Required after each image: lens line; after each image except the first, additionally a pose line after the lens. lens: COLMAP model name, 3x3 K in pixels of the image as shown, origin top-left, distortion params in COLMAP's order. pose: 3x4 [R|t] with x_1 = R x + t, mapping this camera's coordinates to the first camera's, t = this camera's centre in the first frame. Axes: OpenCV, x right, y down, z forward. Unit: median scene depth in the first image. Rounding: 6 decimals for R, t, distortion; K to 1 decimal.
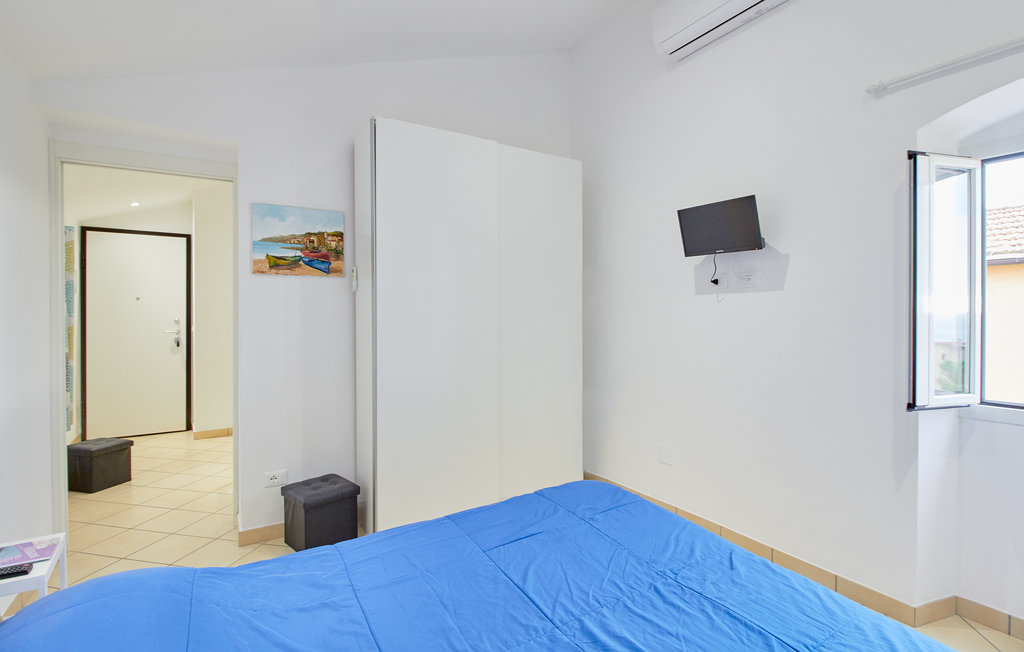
lens RADIAL K [[485.4, 0, 510.4], [0, 485.4, 319.2], [0, 0, 1]] dist [-0.002871, -0.000259]
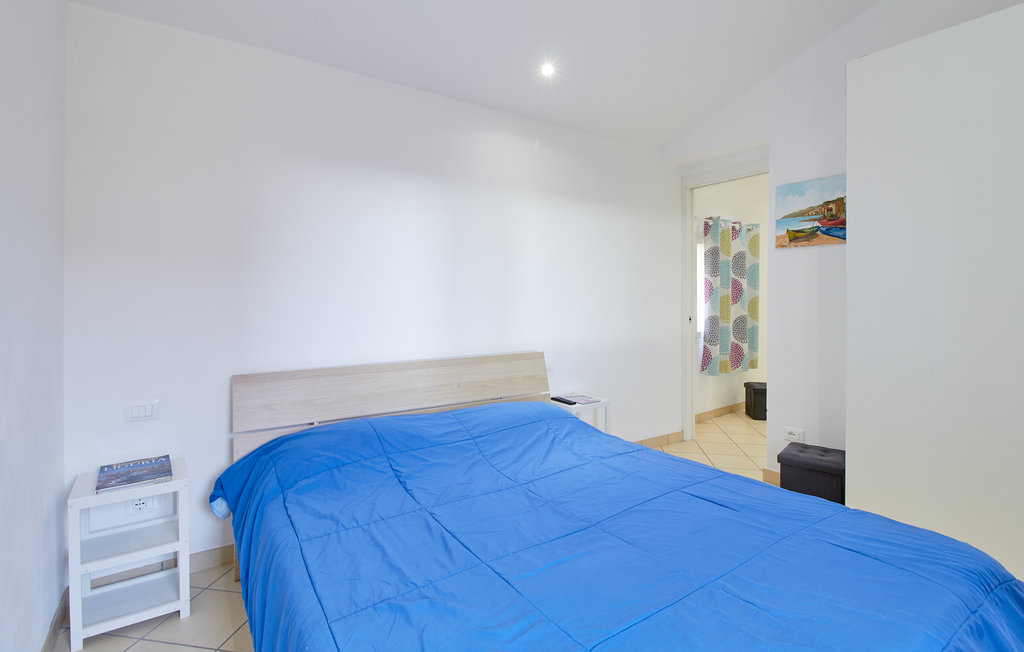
lens RADIAL K [[485.4, 0, 501.9], [0, 485.4, 300.5], [0, 0, 1]] dist [-0.002871, -0.000259]
pose [[0.051838, 0.017757, -0.998498, 0.565426], [-0.004692, 0.999835, 0.017537, 0.011398], [0.998644, 0.003776, 0.051913, 0.289640]]
